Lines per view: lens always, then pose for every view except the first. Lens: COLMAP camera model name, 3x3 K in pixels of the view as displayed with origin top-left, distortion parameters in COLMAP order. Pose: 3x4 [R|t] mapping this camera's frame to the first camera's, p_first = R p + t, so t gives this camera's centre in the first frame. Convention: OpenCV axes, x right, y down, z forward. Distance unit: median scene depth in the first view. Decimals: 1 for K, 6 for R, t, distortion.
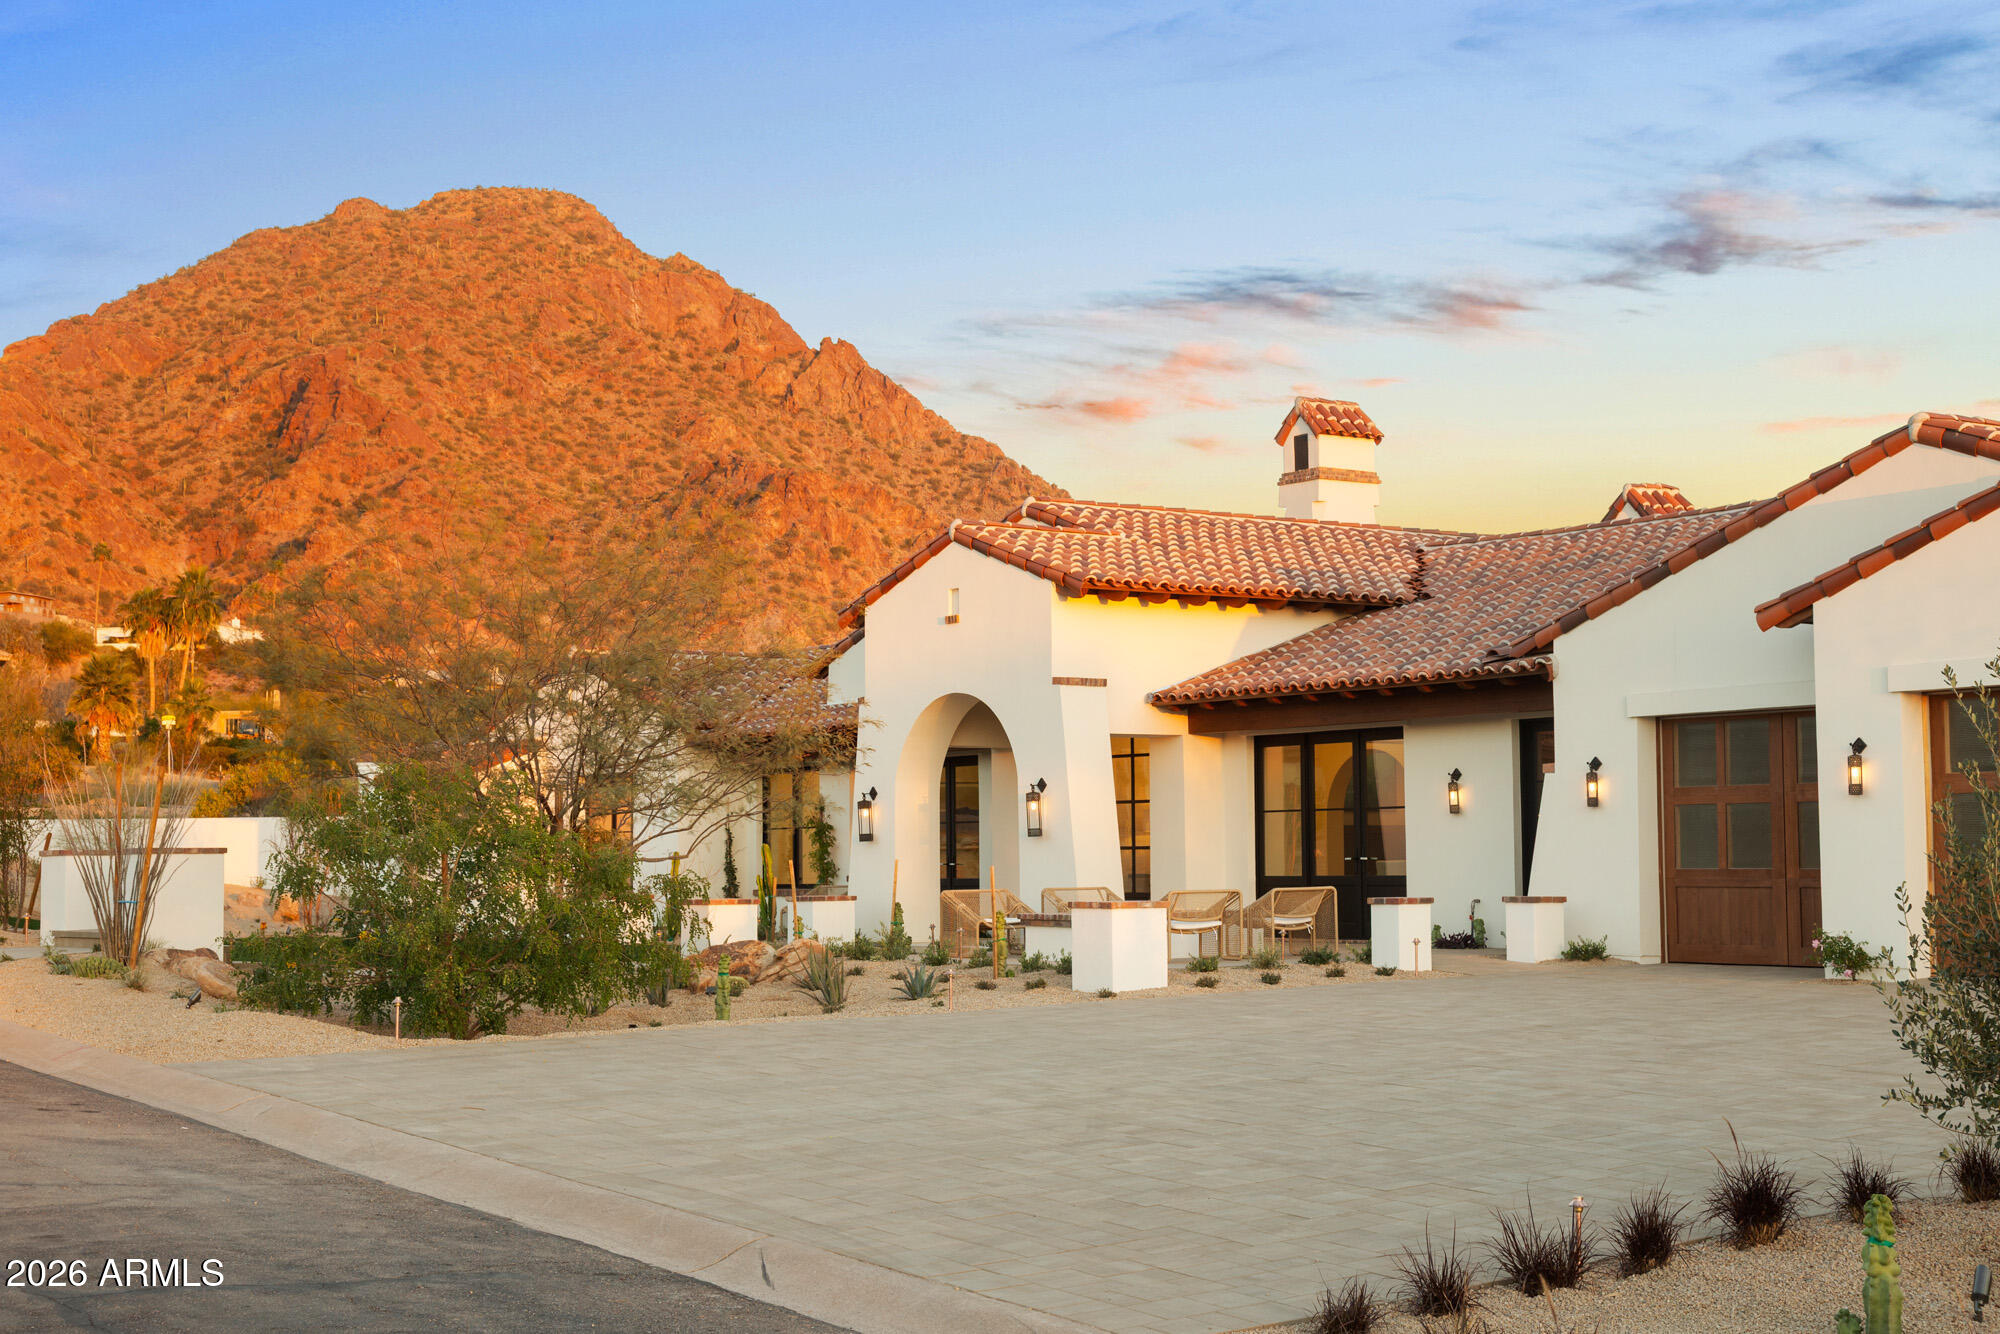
lens RADIAL K [[2944.9, 0, 1000.0], [0, 2944.9, 667.0], [0, 0, 1]] dist [0.072698, 0.017107]
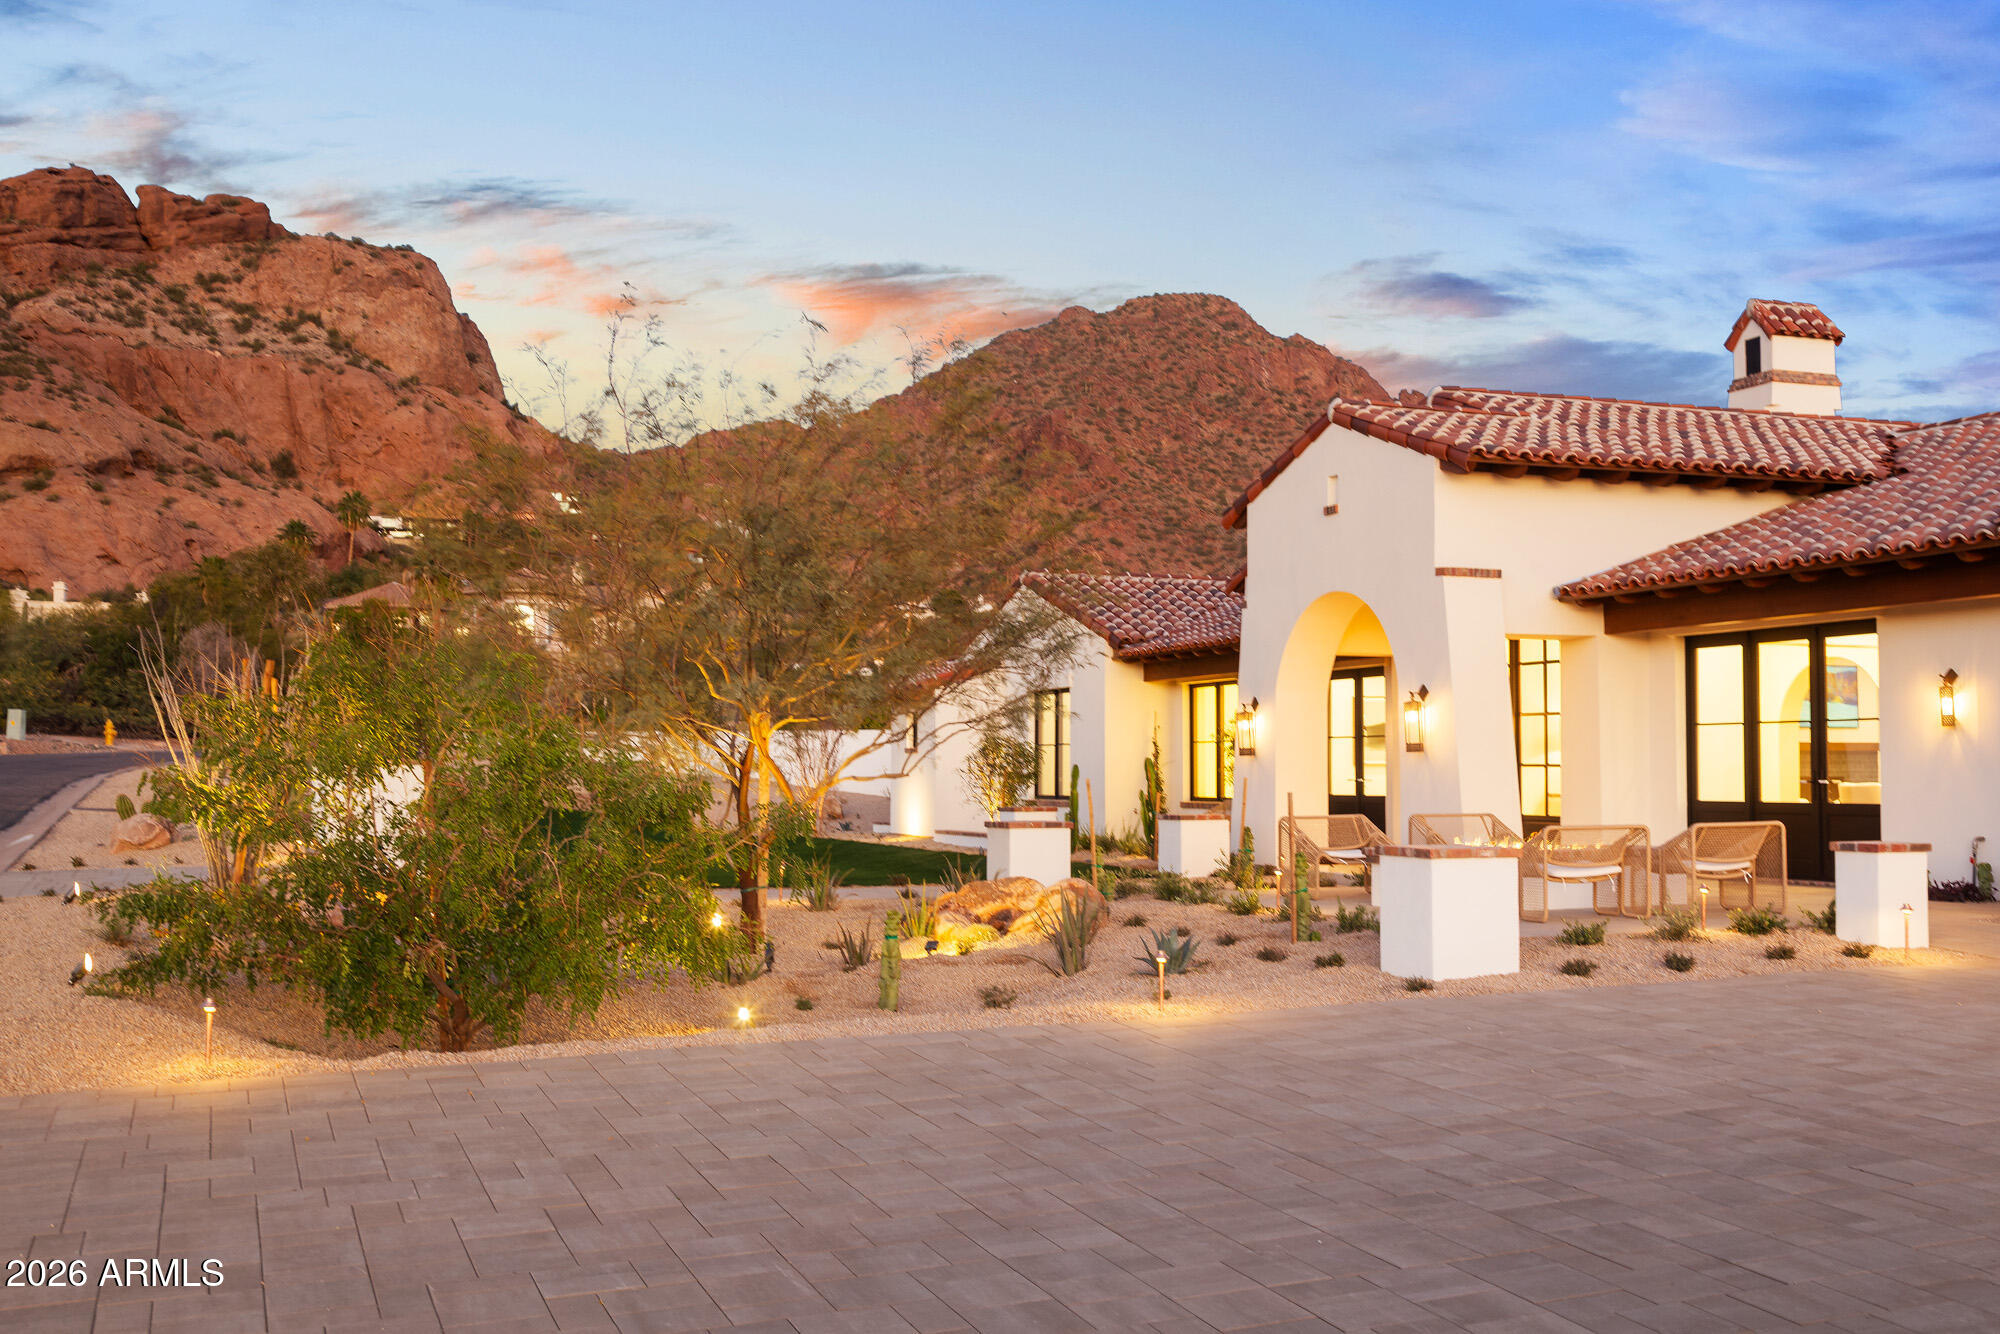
lens RADIAL K [[2050.2, 0, 993.9], [0, 2050.2, 680.2], [0, 0, 1]] dist [0.027194, -0.010925]
pose [[0.966642, -0.002081, -0.256123, 0.034185], [0.008291, 0.999697, 0.023170, 0.015667], [0.255998, -0.024520, 0.966366, 0.281644]]
